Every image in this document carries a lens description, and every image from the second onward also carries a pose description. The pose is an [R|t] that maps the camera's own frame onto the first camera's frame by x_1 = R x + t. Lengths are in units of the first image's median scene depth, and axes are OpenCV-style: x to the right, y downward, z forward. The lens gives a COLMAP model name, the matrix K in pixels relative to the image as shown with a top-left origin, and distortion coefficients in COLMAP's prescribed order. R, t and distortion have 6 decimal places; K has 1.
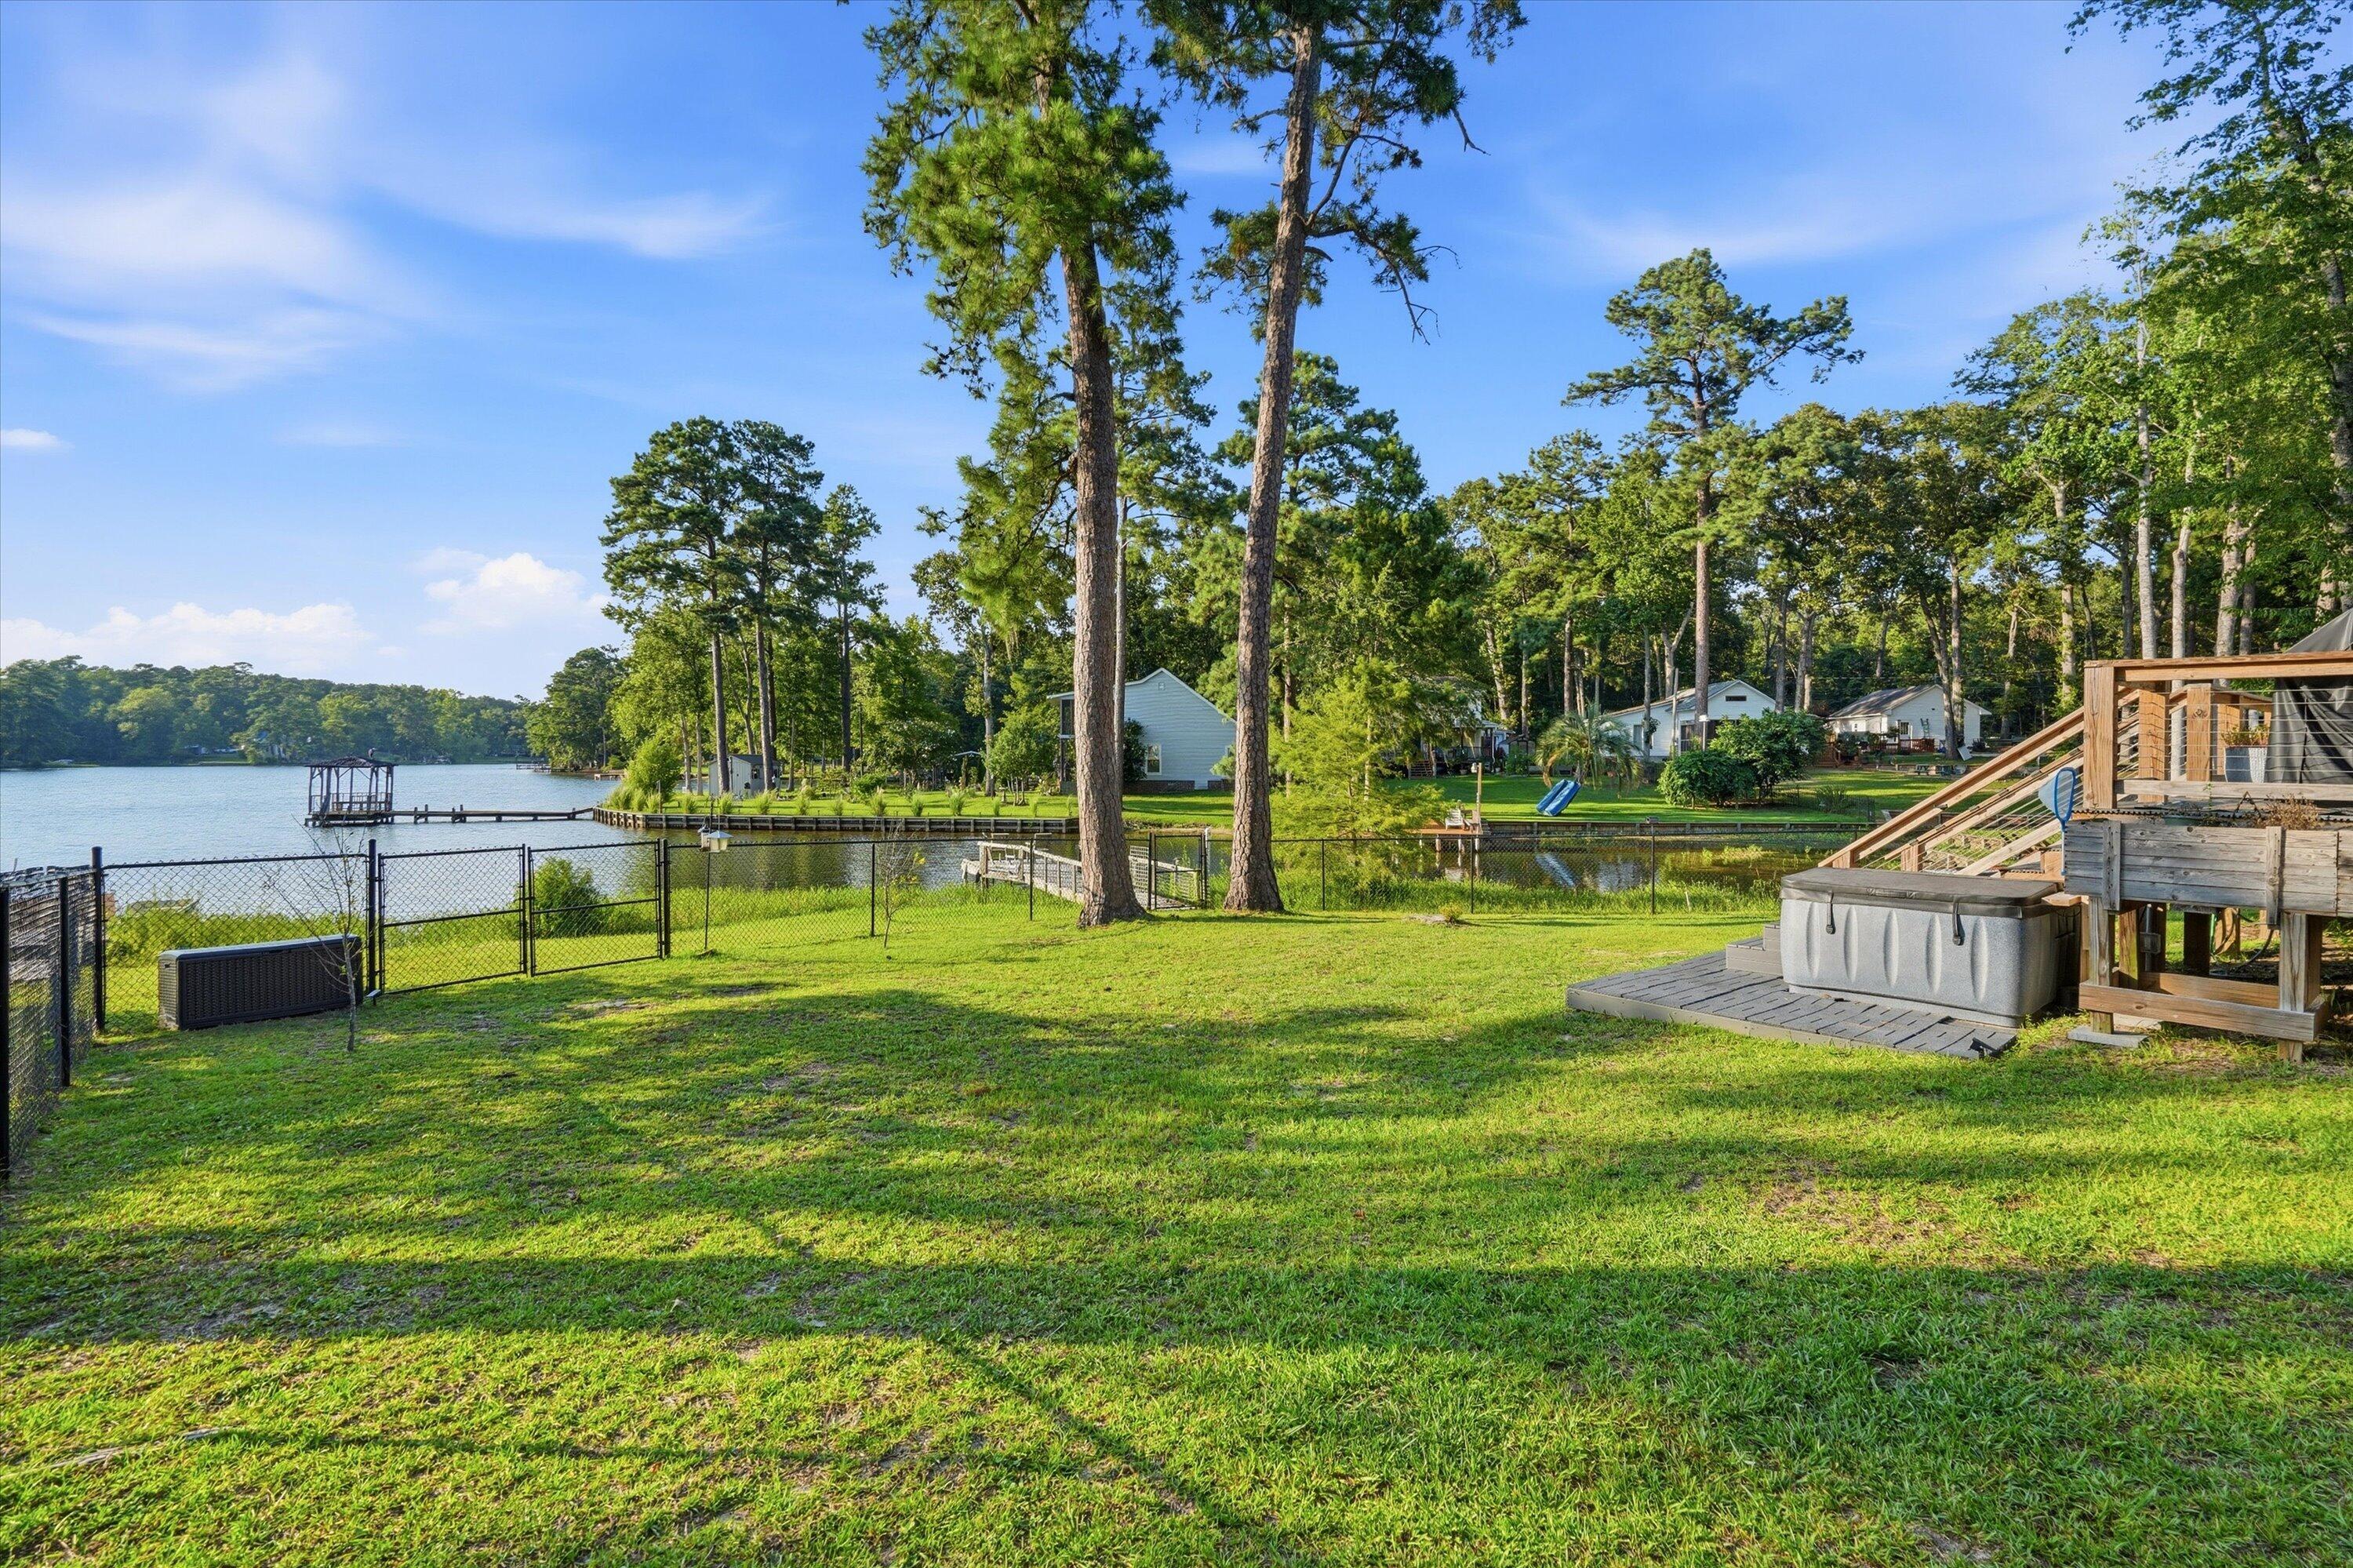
lens RADIAL K [[1060.8, 0, 1146.1], [0, 1060.8, 780.6], [0, 0, 1]] dist [0.002710, 0.000139]
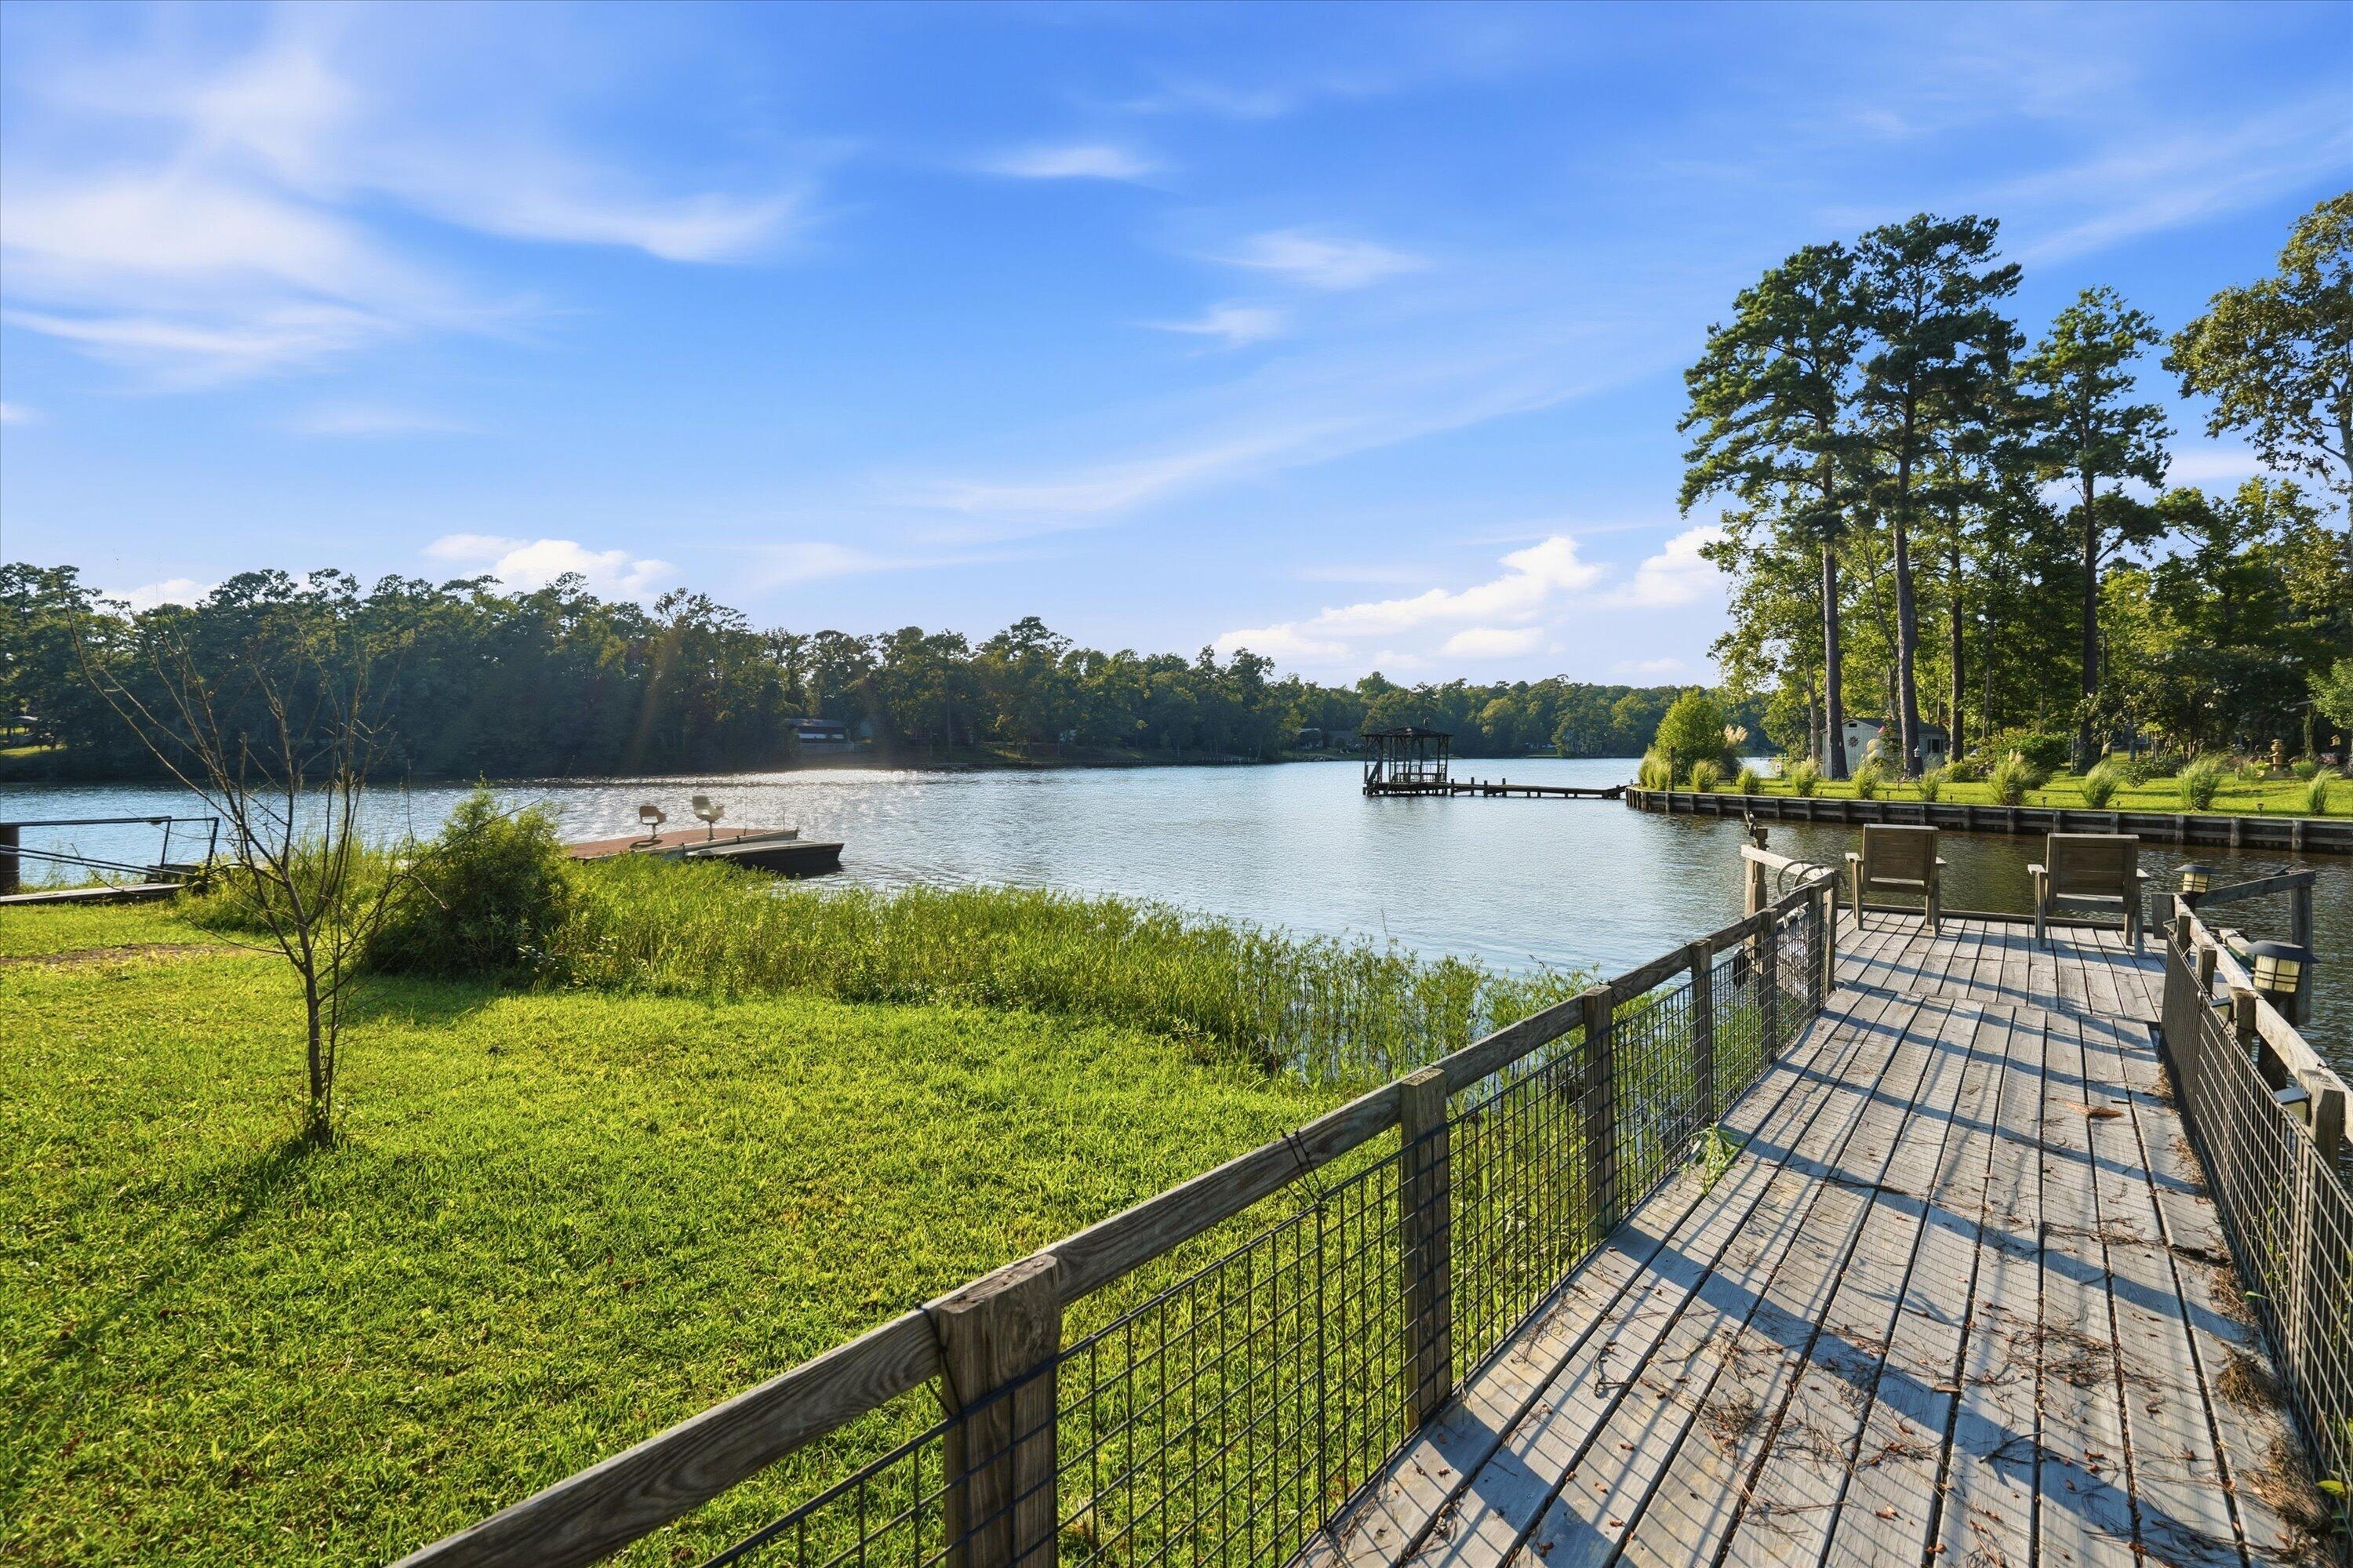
lens RADIAL K [[1060.8, 0, 1146.1], [0, 1060.8, 780.6], [0, 0, 1]] dist [0.002710, 0.000139]
pose [[0.476316, 0.019355, -0.879061, 0.008268], [-0.014056, 0.999798, 0.014396, 0.014159], [0.879162, 0.005499, 0.476492, 0.258073]]
